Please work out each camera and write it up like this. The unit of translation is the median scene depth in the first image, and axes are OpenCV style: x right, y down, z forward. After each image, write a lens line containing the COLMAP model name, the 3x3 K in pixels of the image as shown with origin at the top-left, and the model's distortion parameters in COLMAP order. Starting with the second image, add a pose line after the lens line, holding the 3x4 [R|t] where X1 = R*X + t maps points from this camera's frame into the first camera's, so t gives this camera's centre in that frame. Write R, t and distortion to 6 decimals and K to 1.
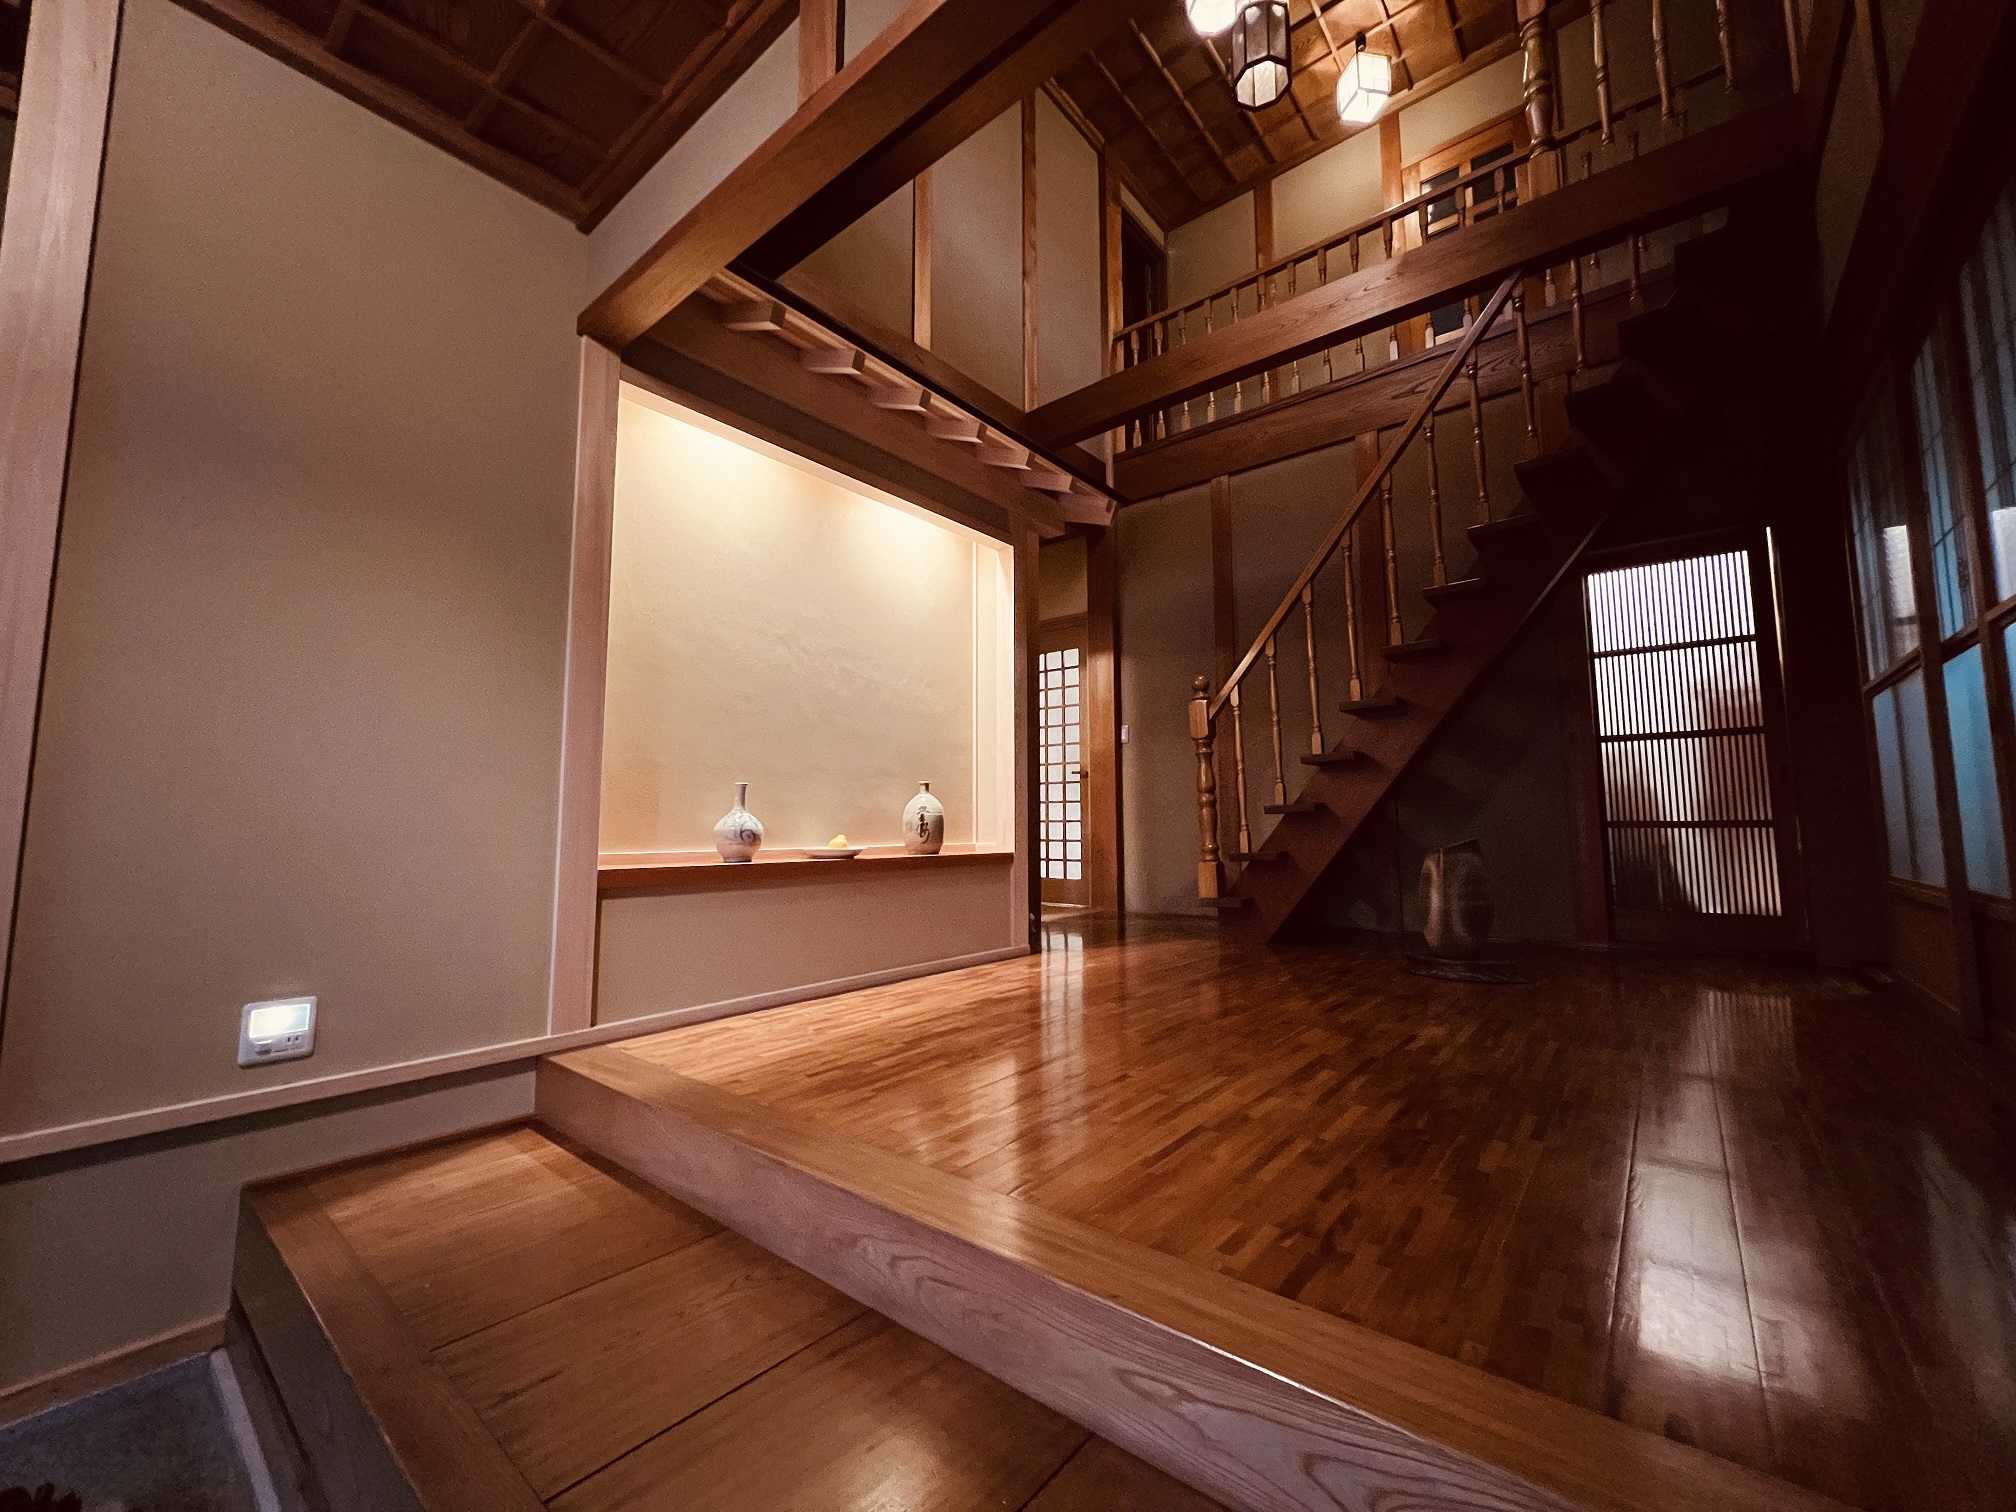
lens RADIAL K [[803.9, 0, 1004.8], [0, 803.9, 749.0], [0, 0, 1]] dist [-0.000610, 0.000133]
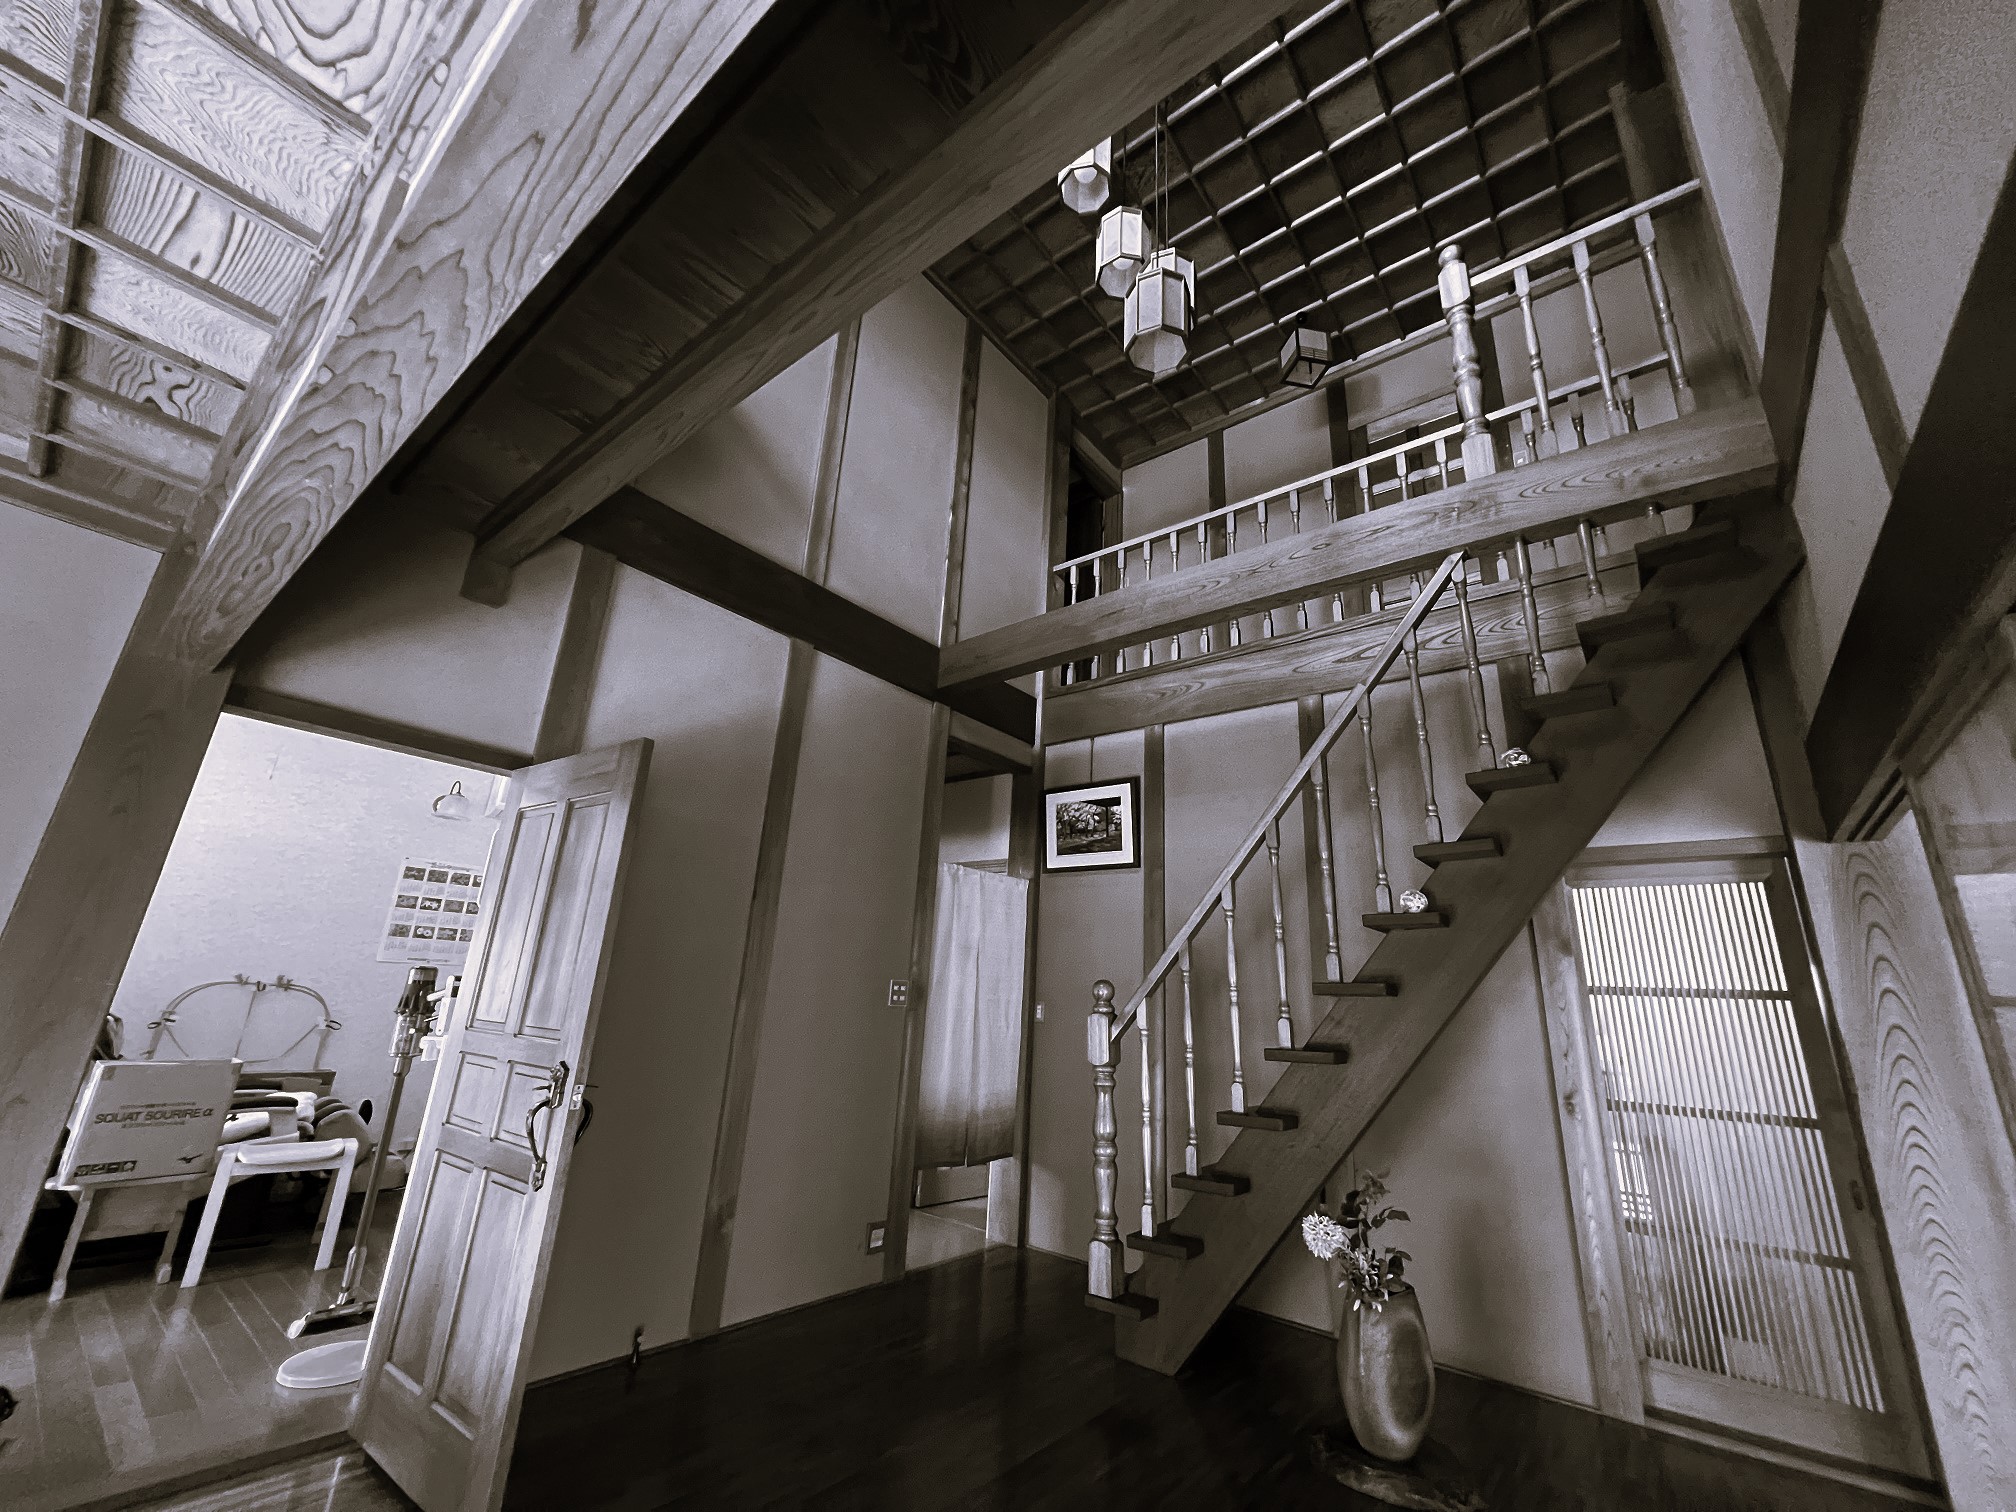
lens RADIAL K [[803.9, 0, 1004.8], [0, 803.9, 749.0], [0, 0, 1]] dist [-0.000610, 0.000133]
pose [[0.998299, 0.058092, -0.005042, 0.128636], [-0.057856, 0.976044, -0.209740, -0.137758], [-0.007263, 0.209675, 0.977744, 0.152542]]
